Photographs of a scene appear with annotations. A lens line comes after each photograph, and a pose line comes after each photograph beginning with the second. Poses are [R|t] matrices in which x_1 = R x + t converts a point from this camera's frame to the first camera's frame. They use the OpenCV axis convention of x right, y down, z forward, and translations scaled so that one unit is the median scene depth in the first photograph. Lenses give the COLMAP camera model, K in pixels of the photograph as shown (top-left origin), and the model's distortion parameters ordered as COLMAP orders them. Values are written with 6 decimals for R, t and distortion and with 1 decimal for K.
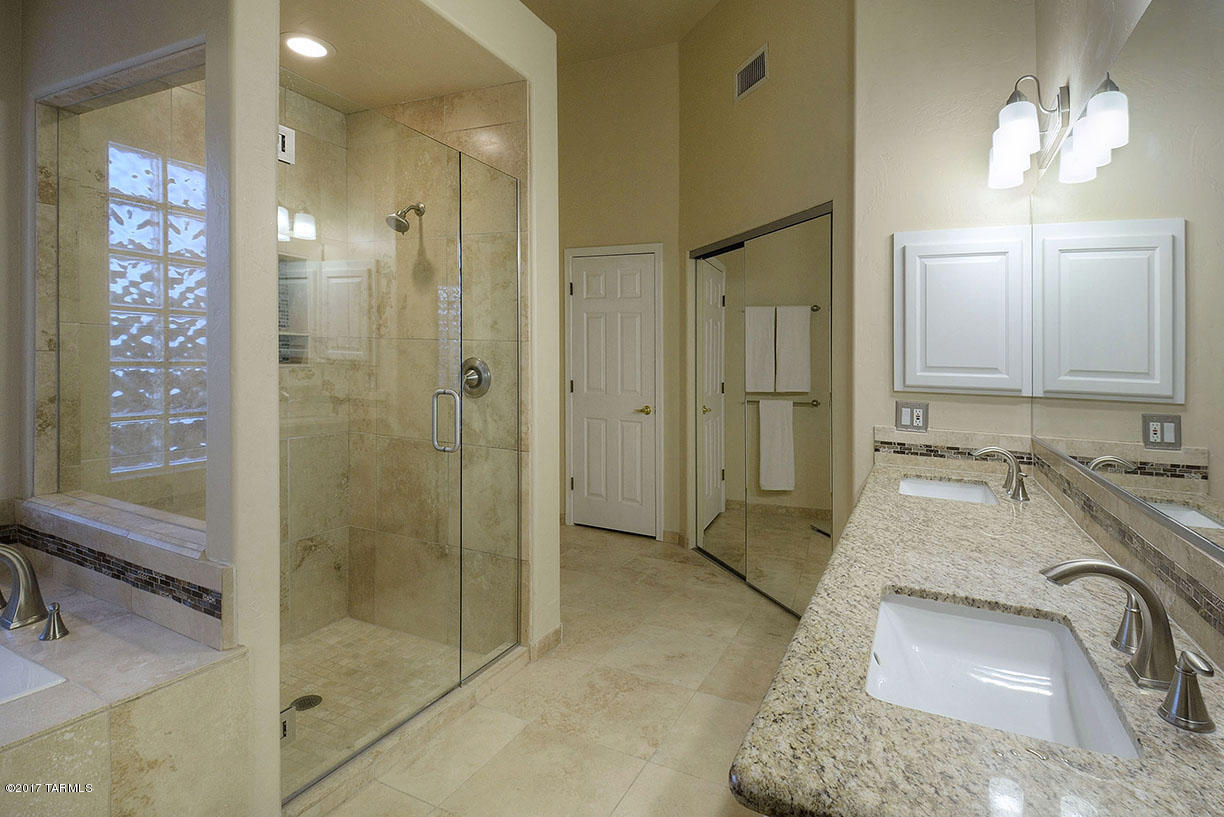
lens RADIAL K [[561.3, 0, 611.9], [0, 561.3, 376.8], [0, 0, 1]] dist [0.003451, -0.014096]
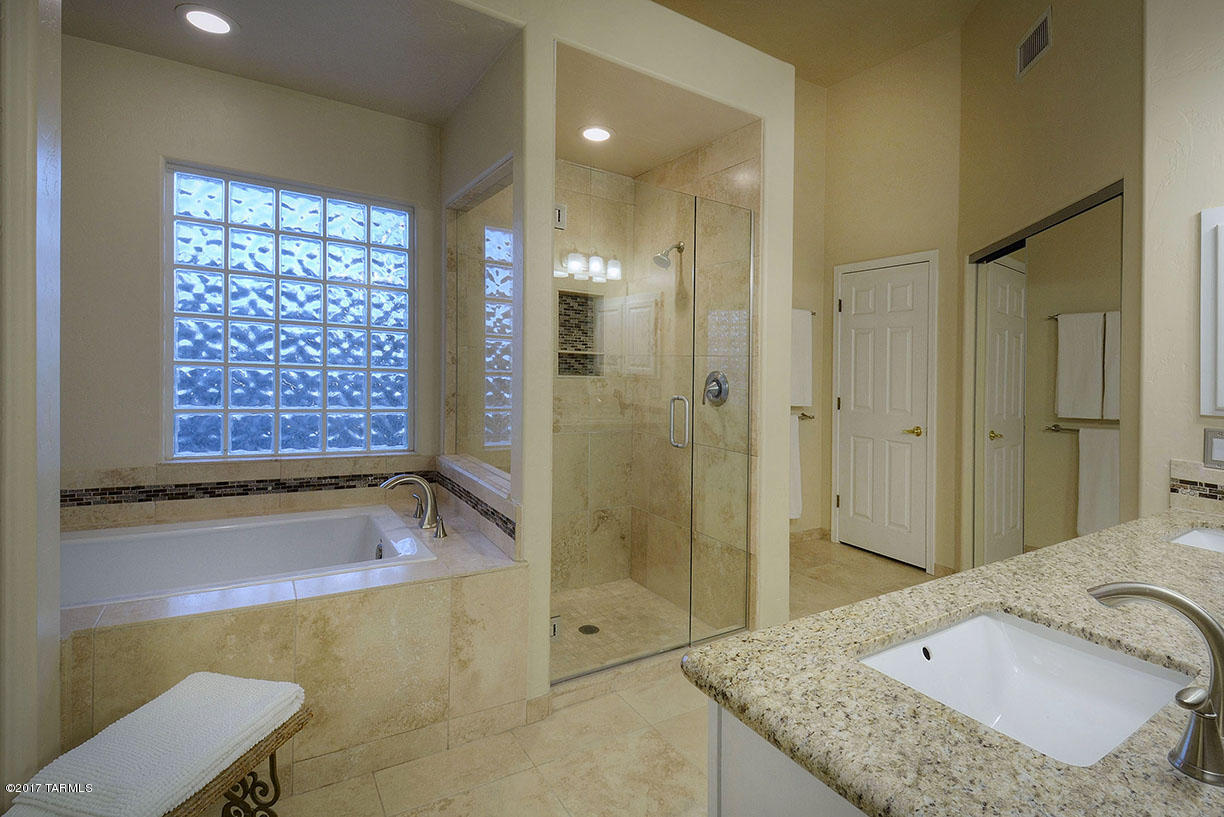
lens RADIAL K [[541.1, 0, 612.0], [0, 541.1, 408.5], [0, 0, 1]] dist [0.021618, -0.021704]
pose [[0.838430, 0.042852, -0.543322, 0.197331], [-0.032151, 0.999057, 0.029182, 0.017963], [0.544060, -0.006999, 0.839017, -0.055328]]
